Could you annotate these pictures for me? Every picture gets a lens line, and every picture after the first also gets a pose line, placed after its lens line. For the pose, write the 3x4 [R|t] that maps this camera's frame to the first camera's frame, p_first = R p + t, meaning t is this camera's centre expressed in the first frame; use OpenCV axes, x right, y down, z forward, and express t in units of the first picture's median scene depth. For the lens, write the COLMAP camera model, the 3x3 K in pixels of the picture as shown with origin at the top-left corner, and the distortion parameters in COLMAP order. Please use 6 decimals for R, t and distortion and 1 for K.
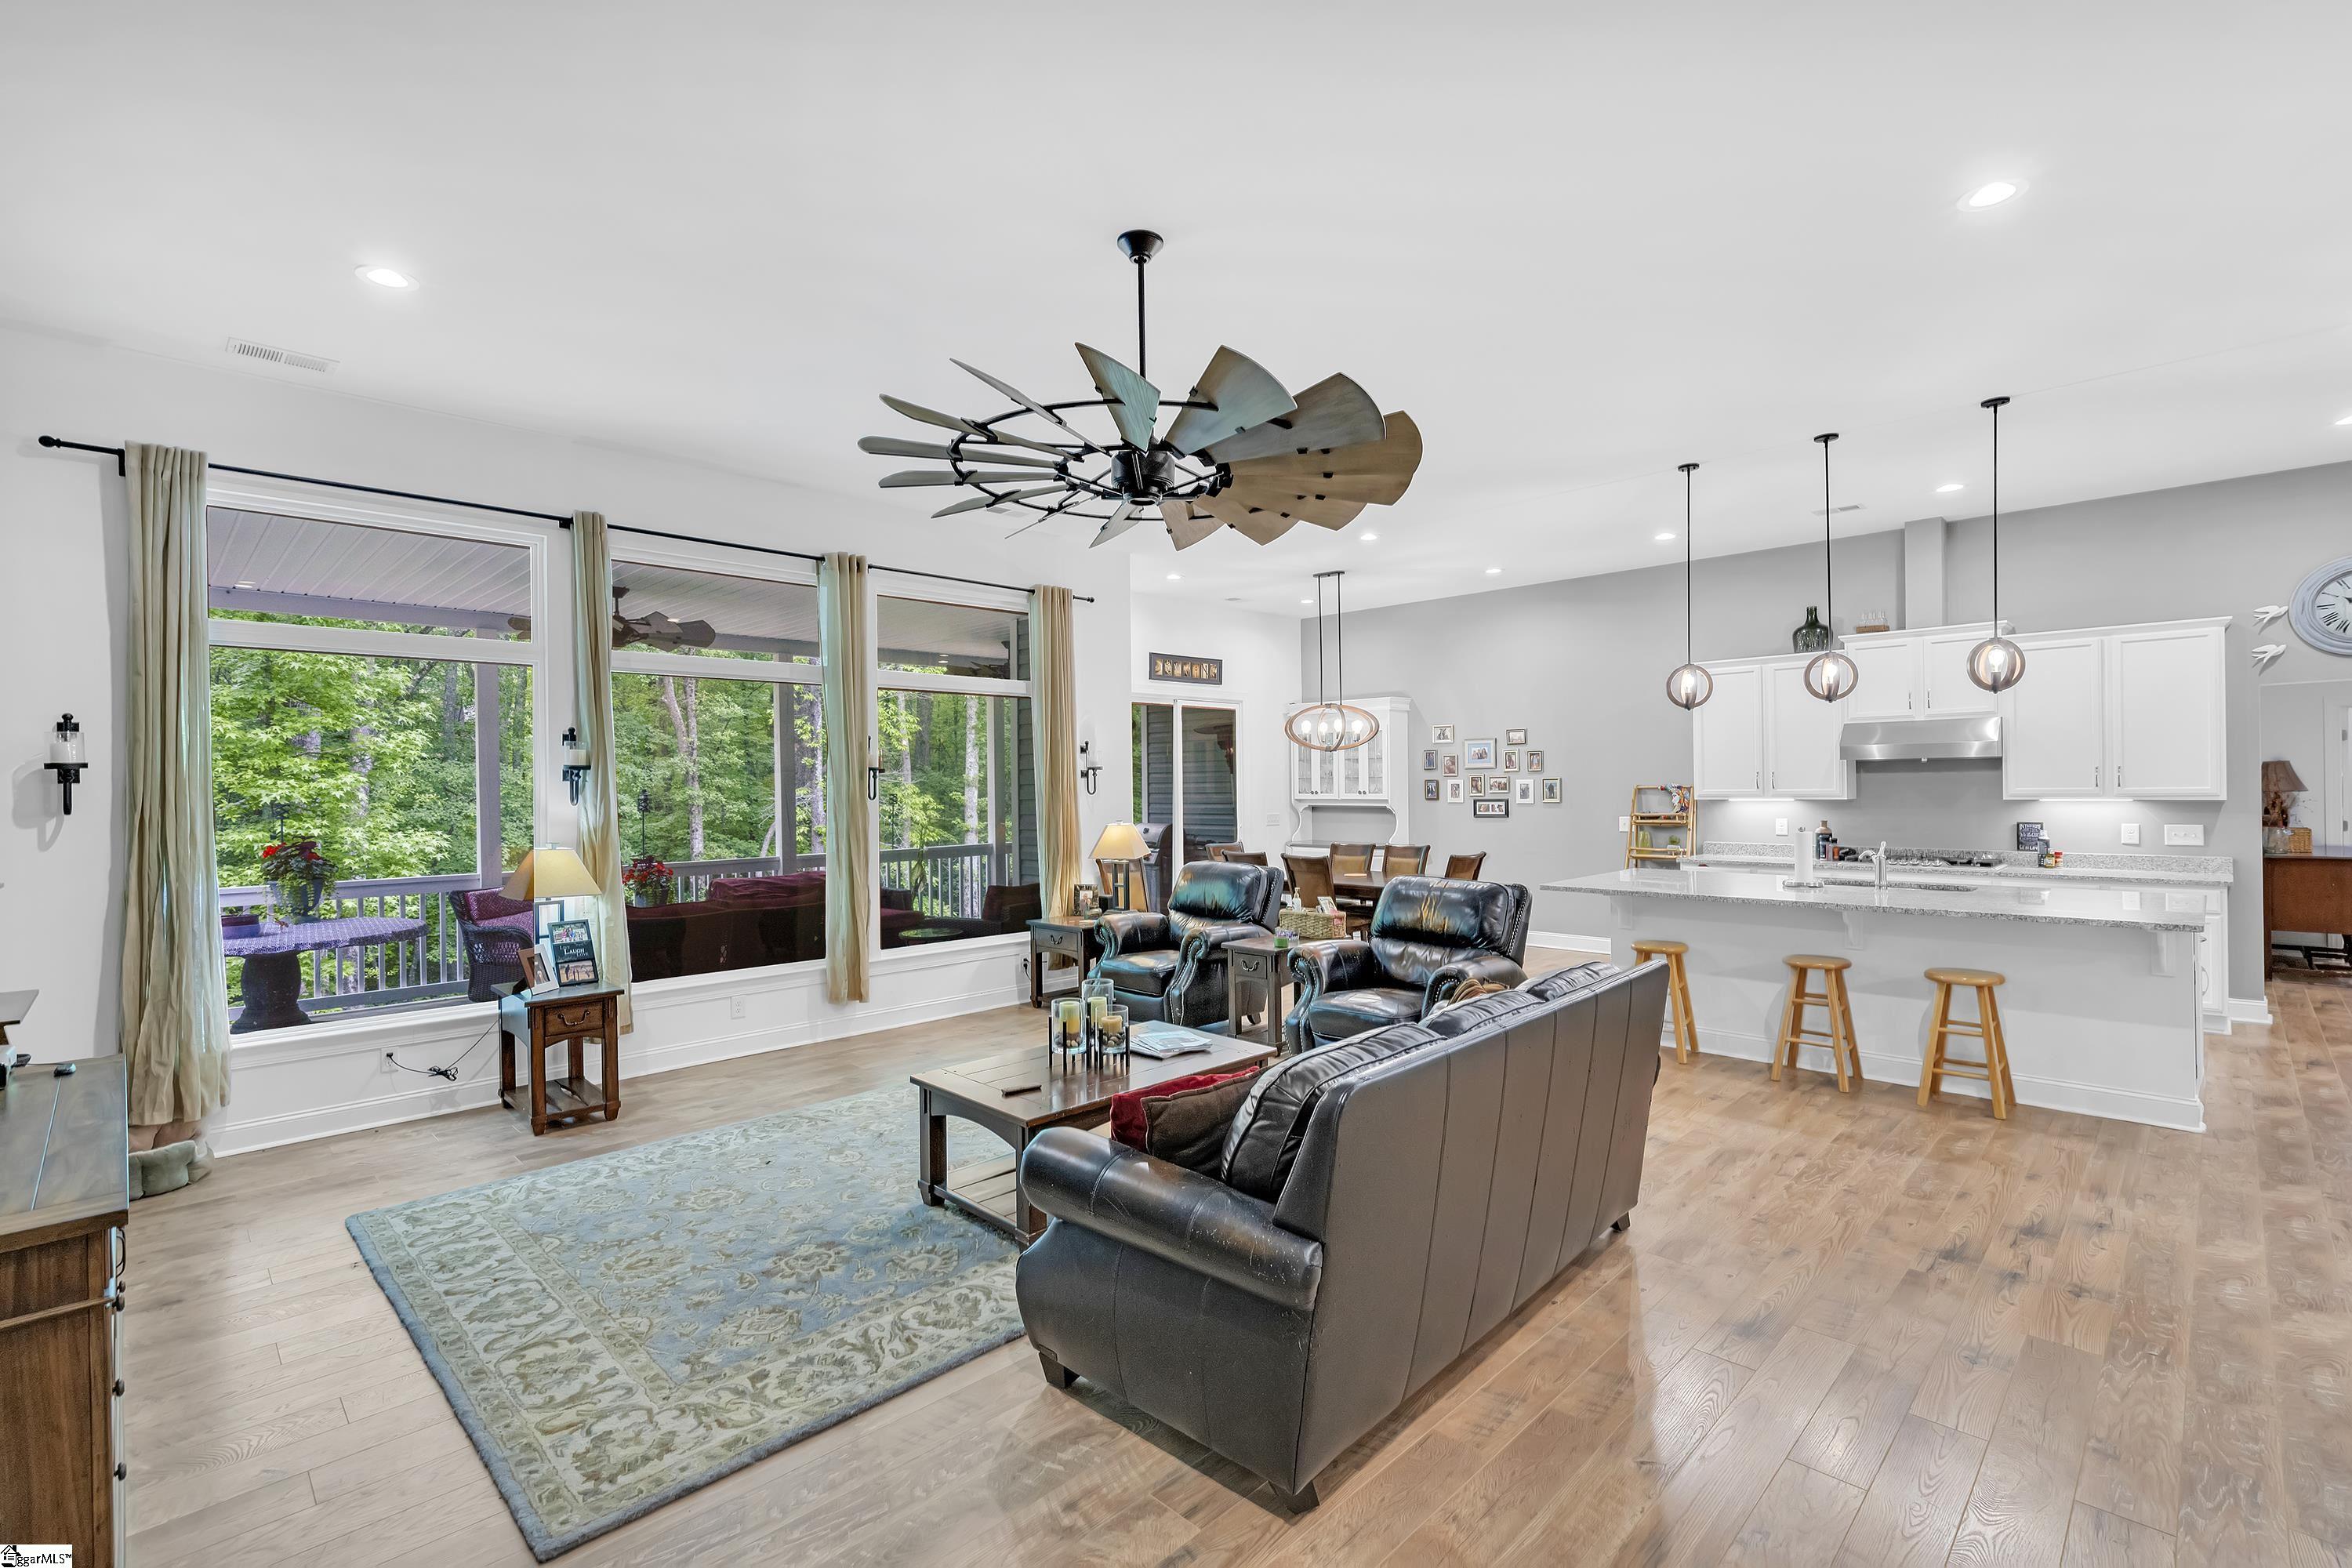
lens RADIAL K [[1058.0, 0, 1167.2], [0, 1058.0, 786.1], [0, 0, 1]] dist [-0.002357, 0.000777]
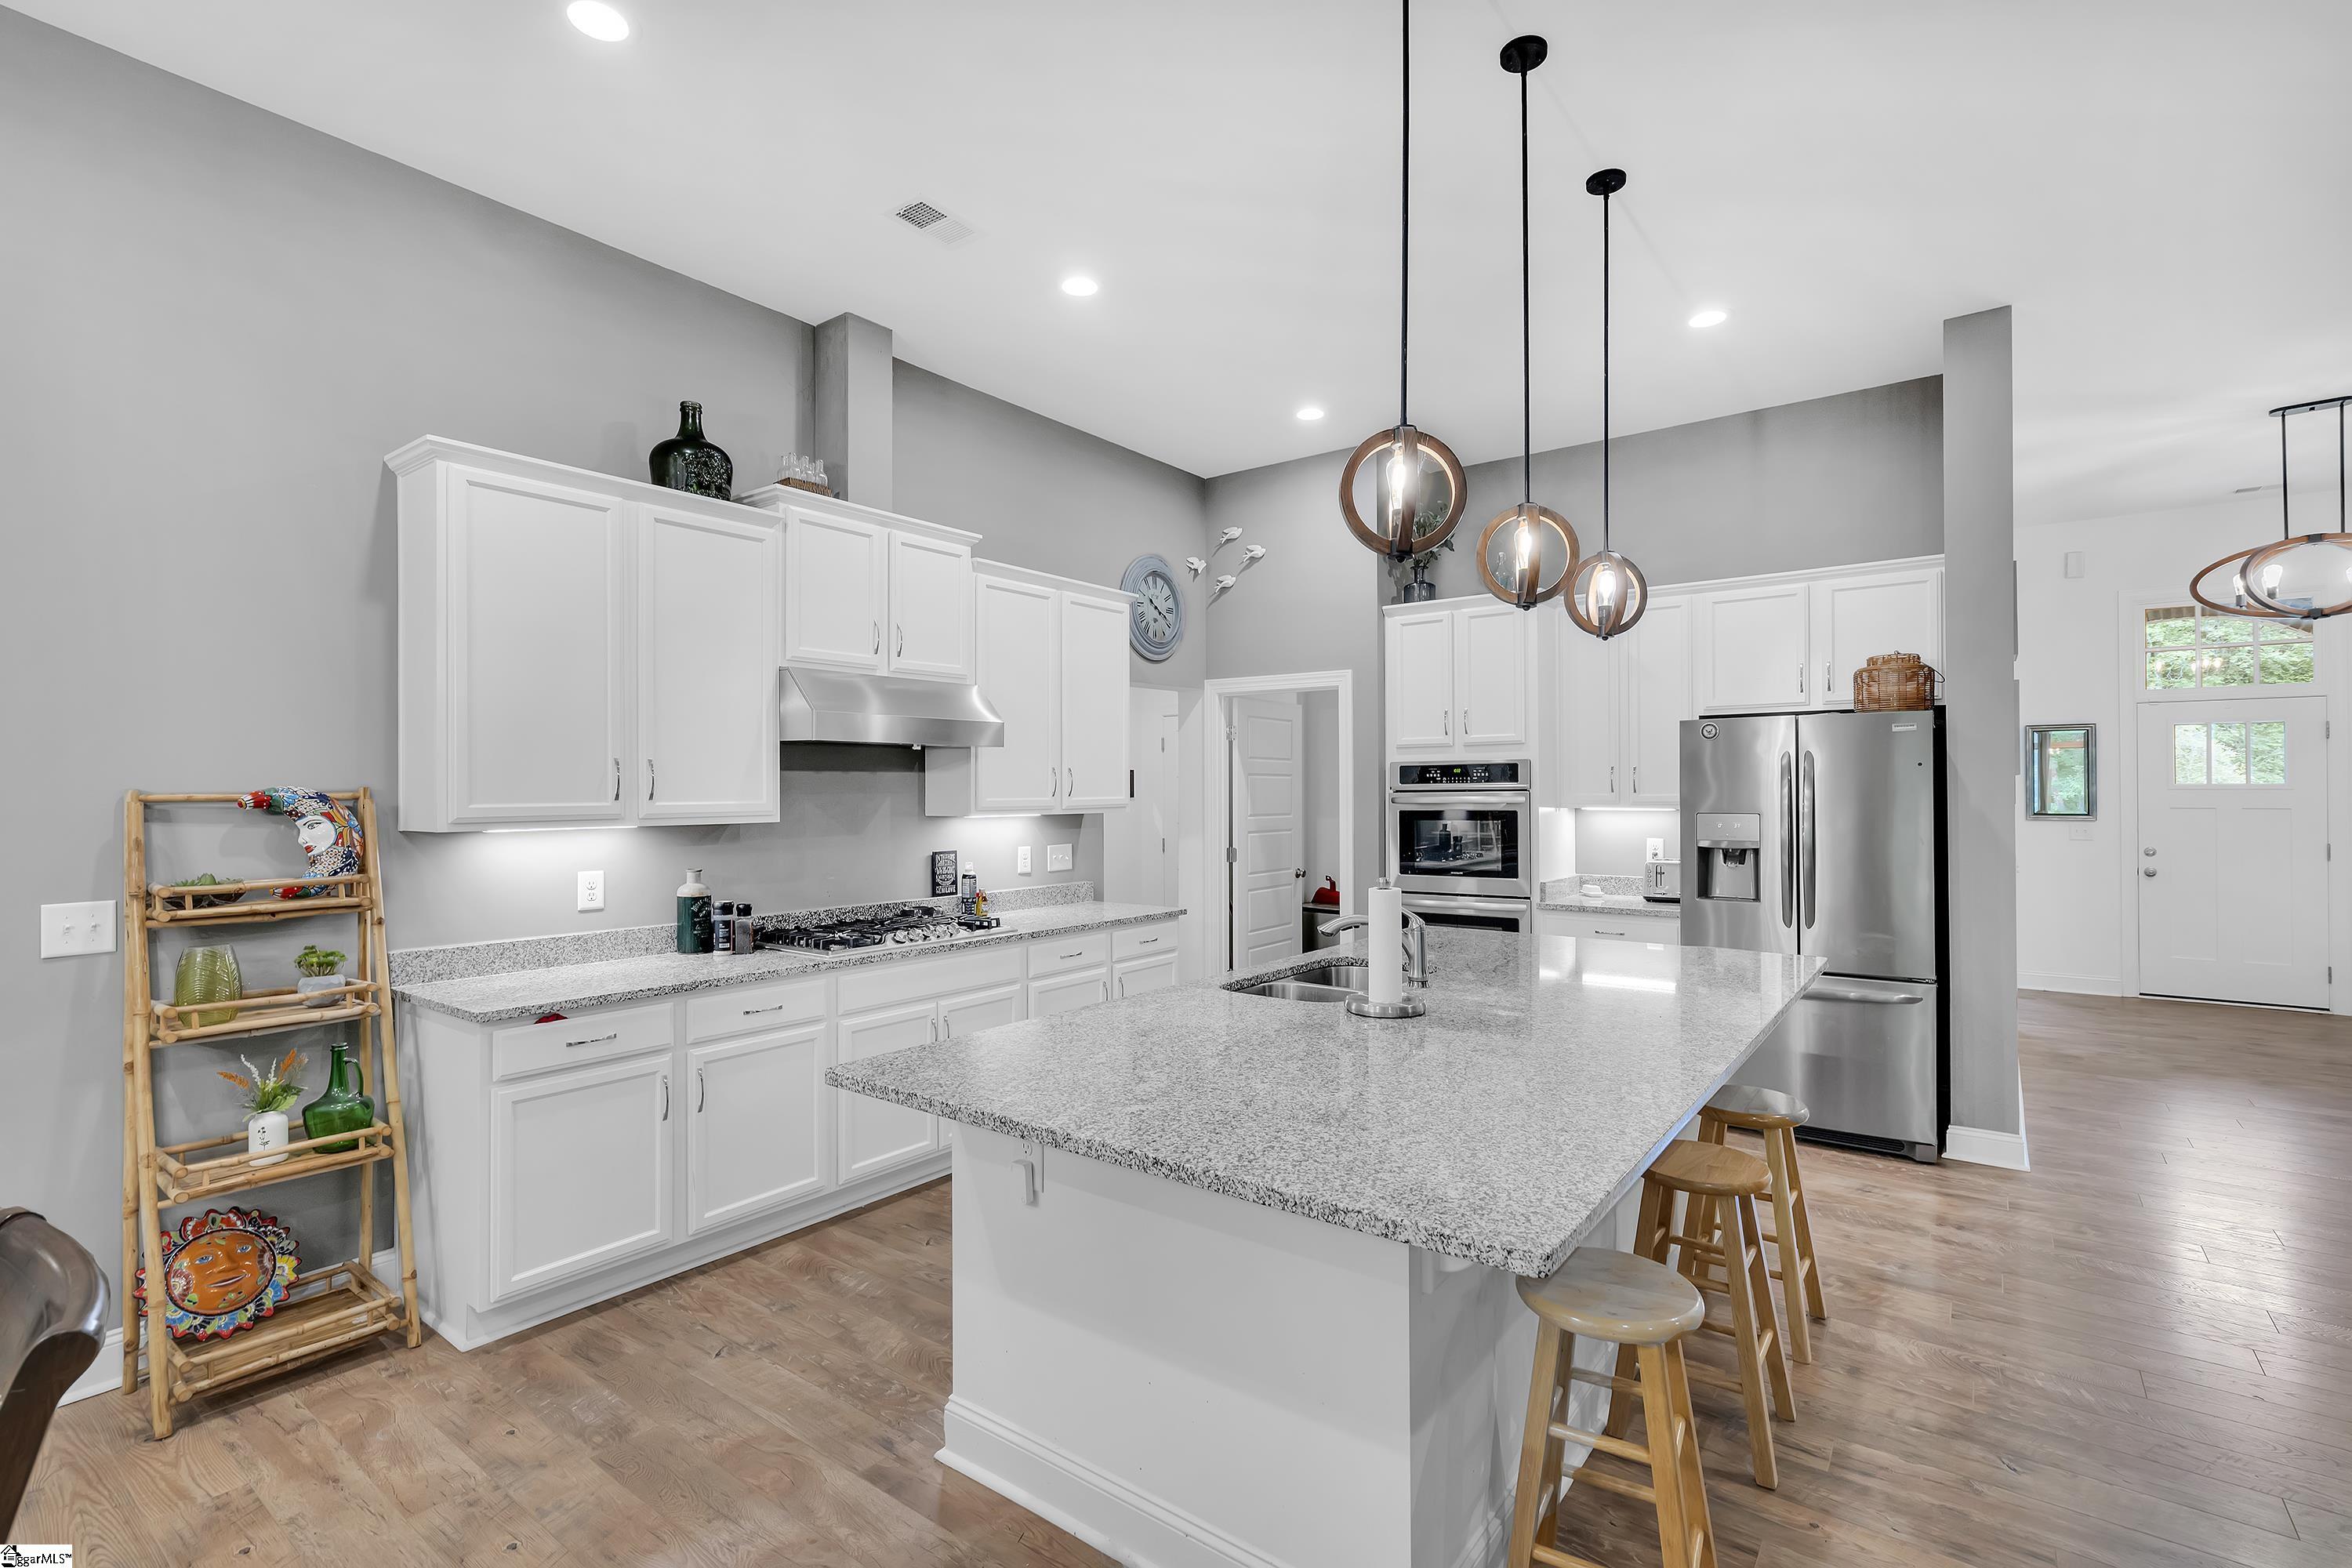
lens RADIAL K [[1058.0, 0, 1185.3], [0, 1058.0, 791.6], [0, 0, 1]] dist [-0.002357, 0.000777]
pose [[-0.140020, 0.012880, 0.990065, 0.120470], [0.006493, 0.999906, -0.012090, 0.005007], [-0.990127, 0.004735, -0.140090, 0.787420]]
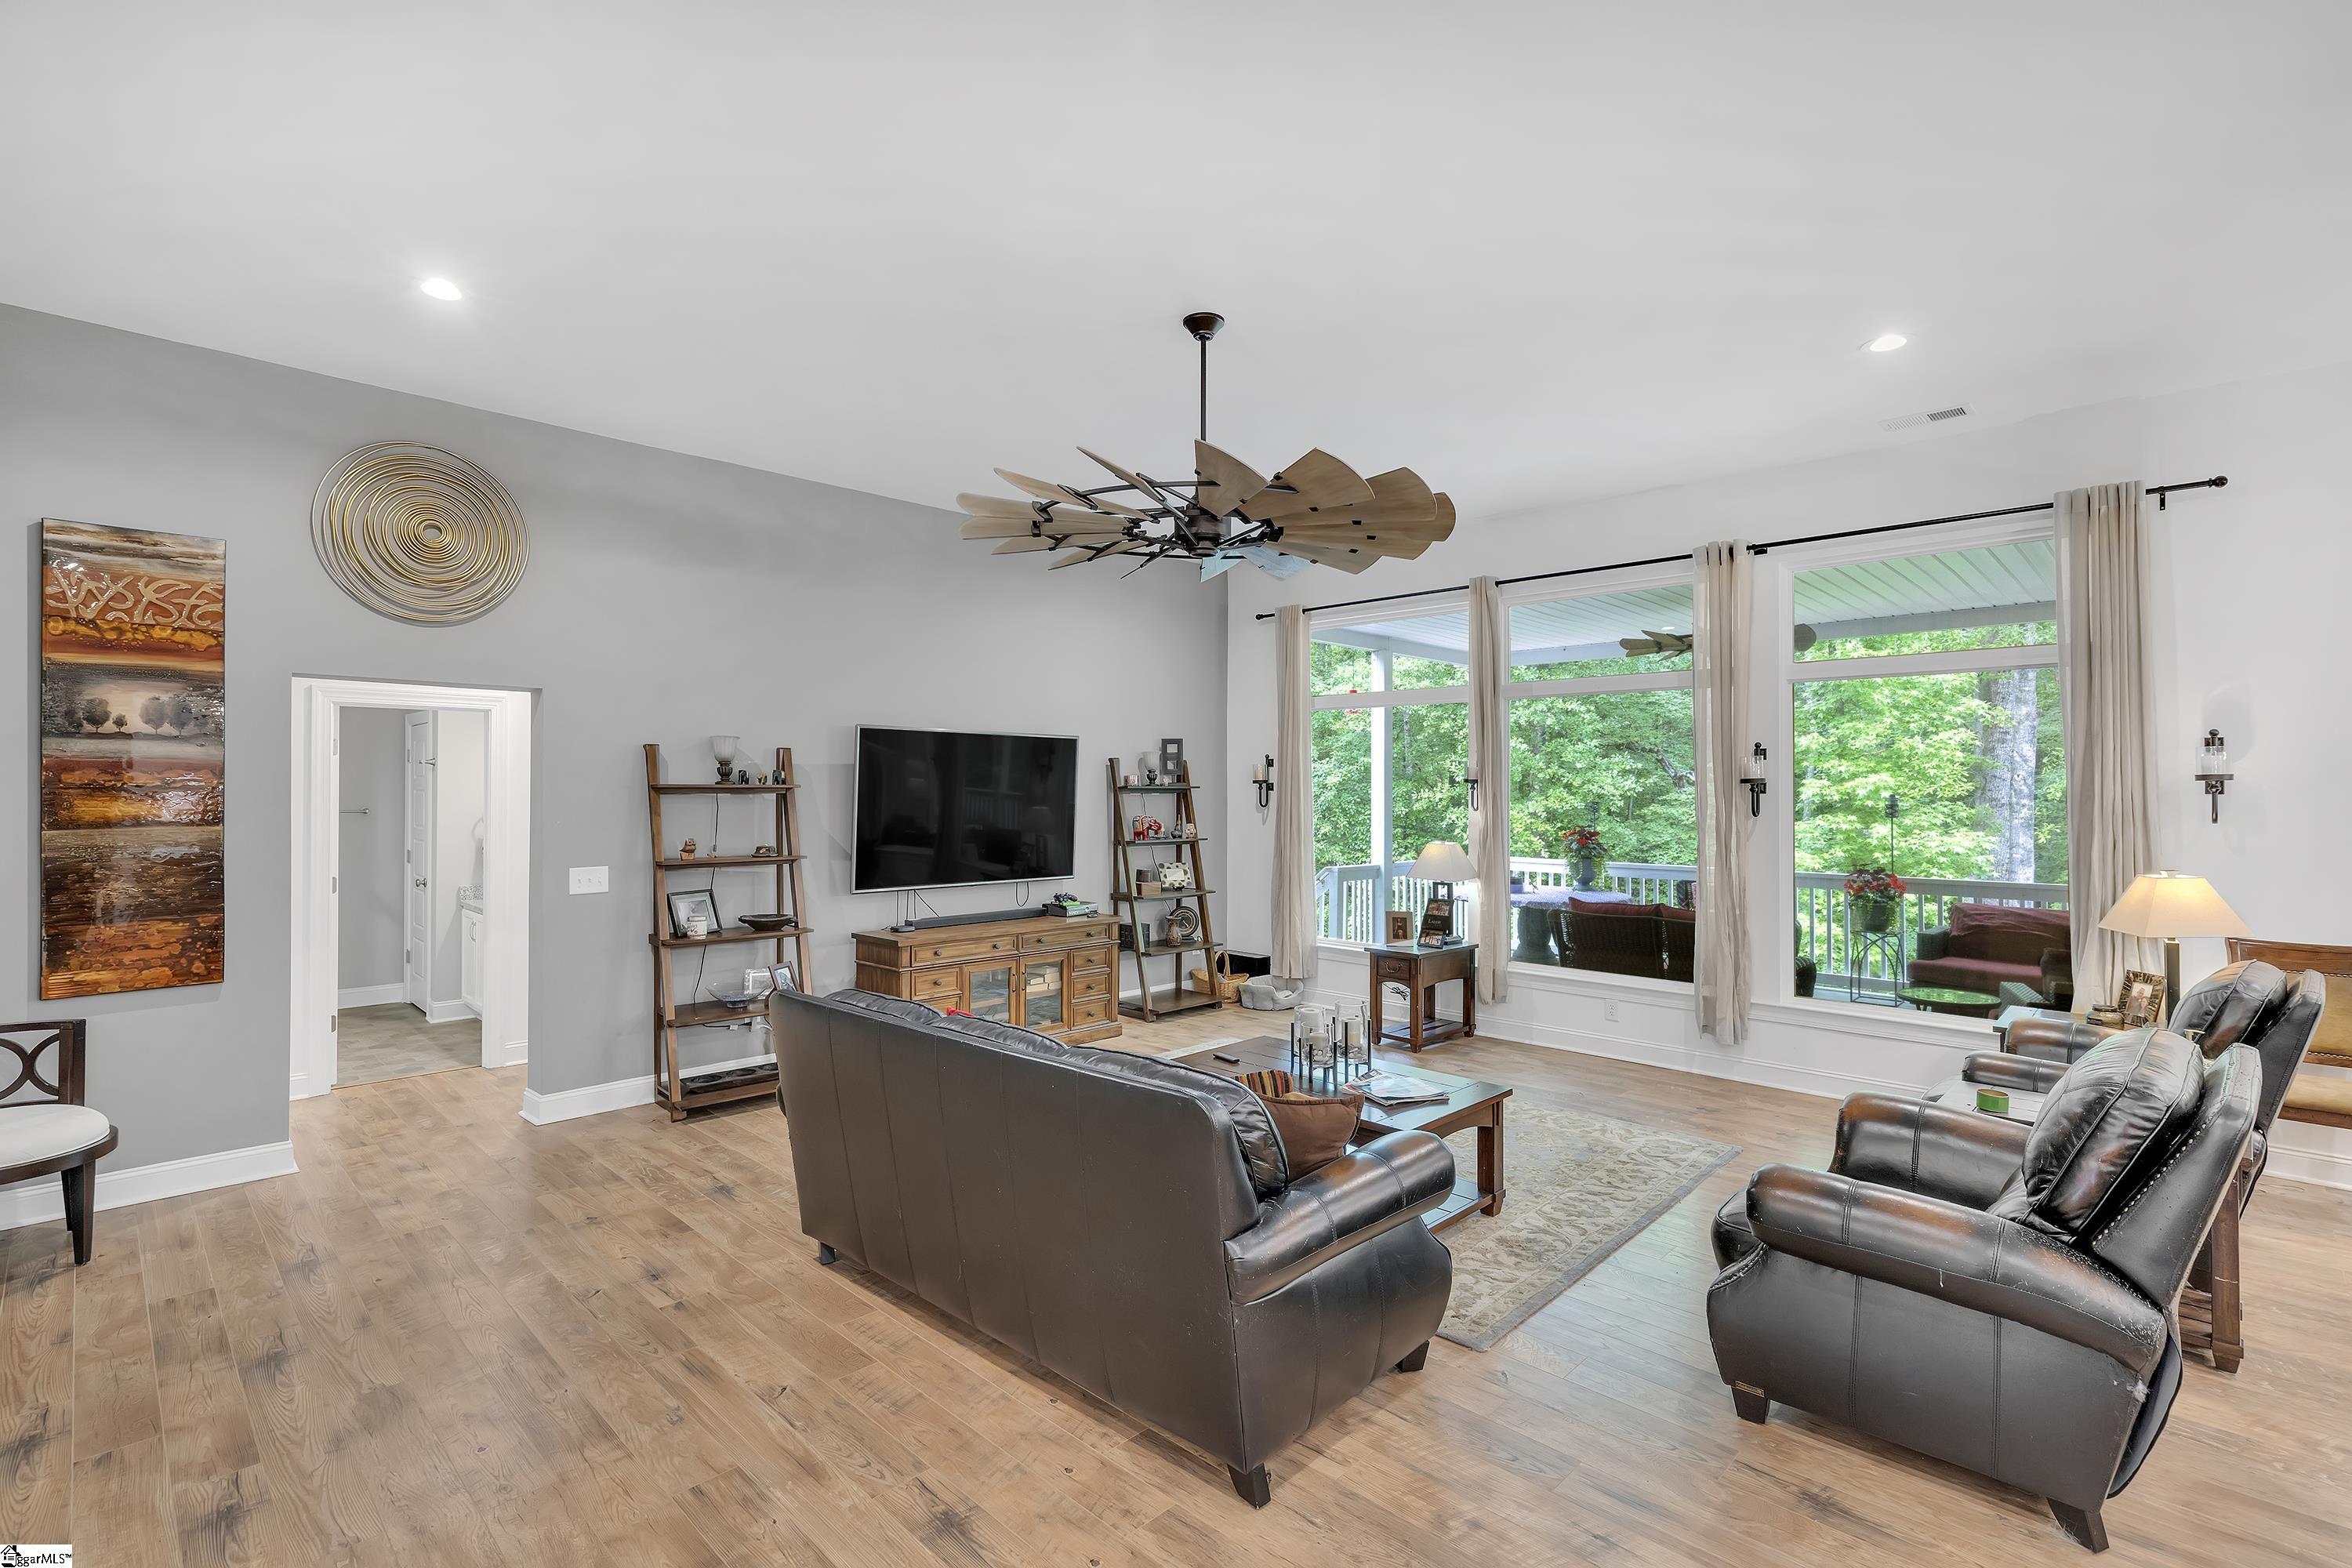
lens RADIAL K [[1058.0, 0, 1162.4], [0, 1058.0, 781.4], [0, 0, 1]] dist [-0.002357, 0.000777]
pose [[0.013201, 0.005934, -0.999895, 0.453468], [-0.003916, 0.999975, 0.005883, -0.014920], [0.999905, 0.003838, 0.013224, 0.388026]]
